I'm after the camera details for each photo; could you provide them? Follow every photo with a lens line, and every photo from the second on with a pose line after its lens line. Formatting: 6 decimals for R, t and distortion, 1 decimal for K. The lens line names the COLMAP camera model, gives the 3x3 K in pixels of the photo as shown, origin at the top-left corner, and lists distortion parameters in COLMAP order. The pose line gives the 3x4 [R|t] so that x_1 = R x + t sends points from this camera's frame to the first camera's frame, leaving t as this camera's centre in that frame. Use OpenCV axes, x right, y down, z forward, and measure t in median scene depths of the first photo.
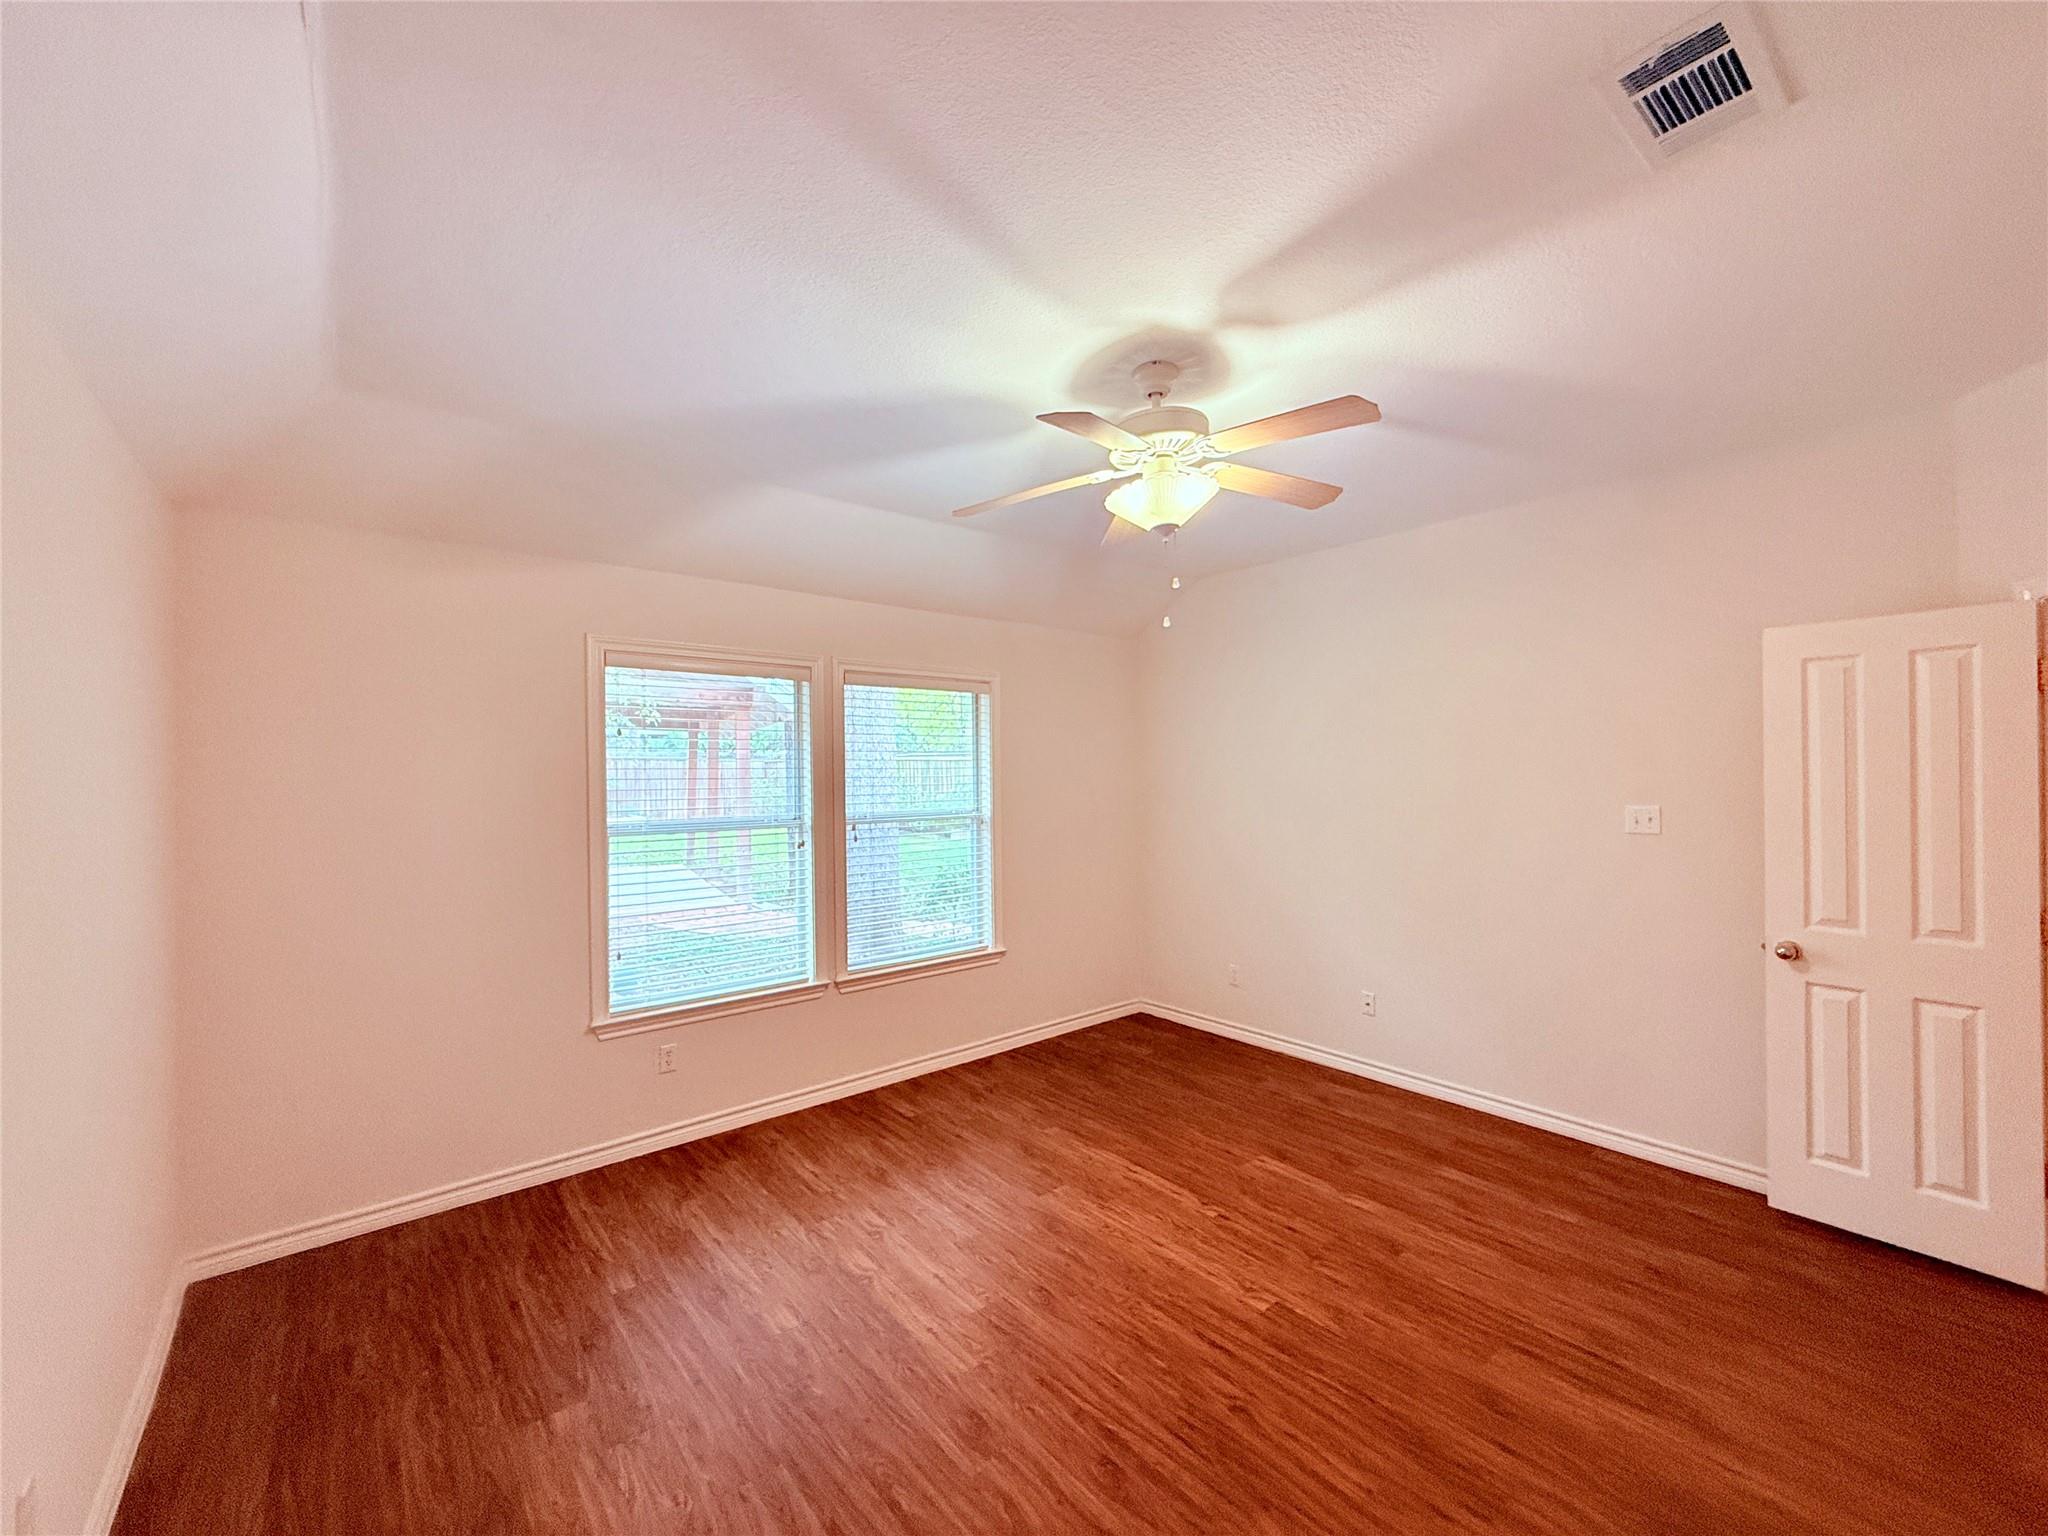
lens RADIAL K [[815.6, 0, 1017.8], [0, 815.6, 769.6], [0, 0, 1]] dist [-0.000118, -0.000018]
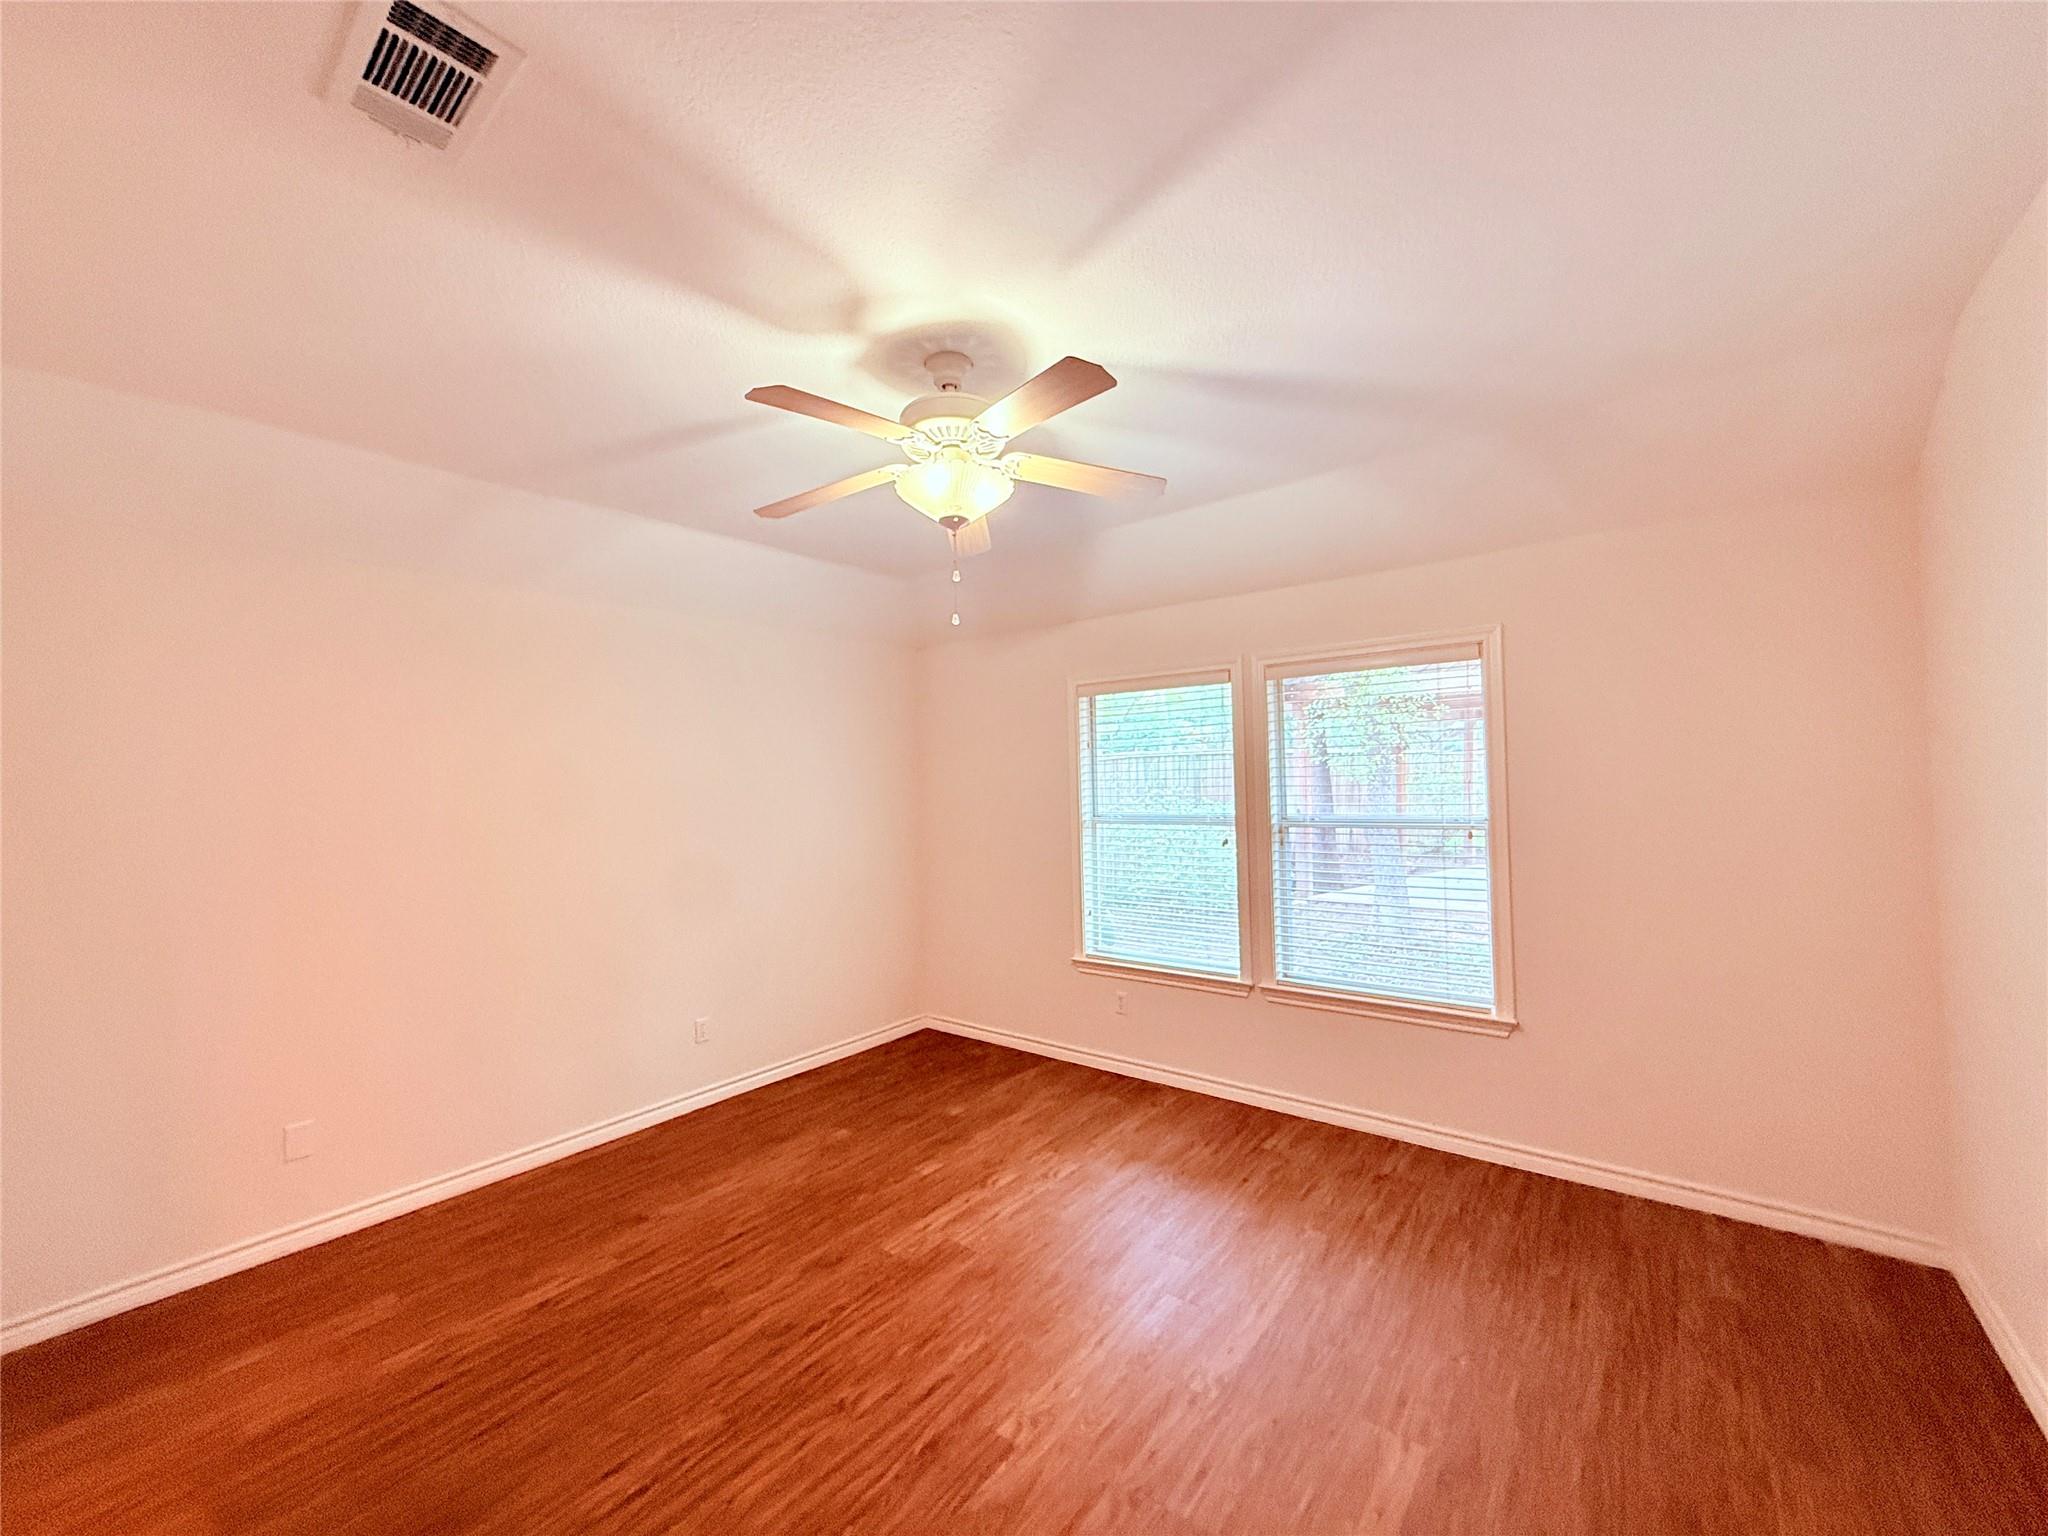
lens RADIAL K [[815.6, 0, 1017.8], [0, 815.6, 769.6], [0, 0, 1]] dist [-0.000118, -0.000018]
pose [[0.209027, -0.010738, -0.977851, 0.768538], [0.022623, 0.999725, -0.006143, 0.000854], [0.977648, -0.020838, 0.209212, 0.592899]]
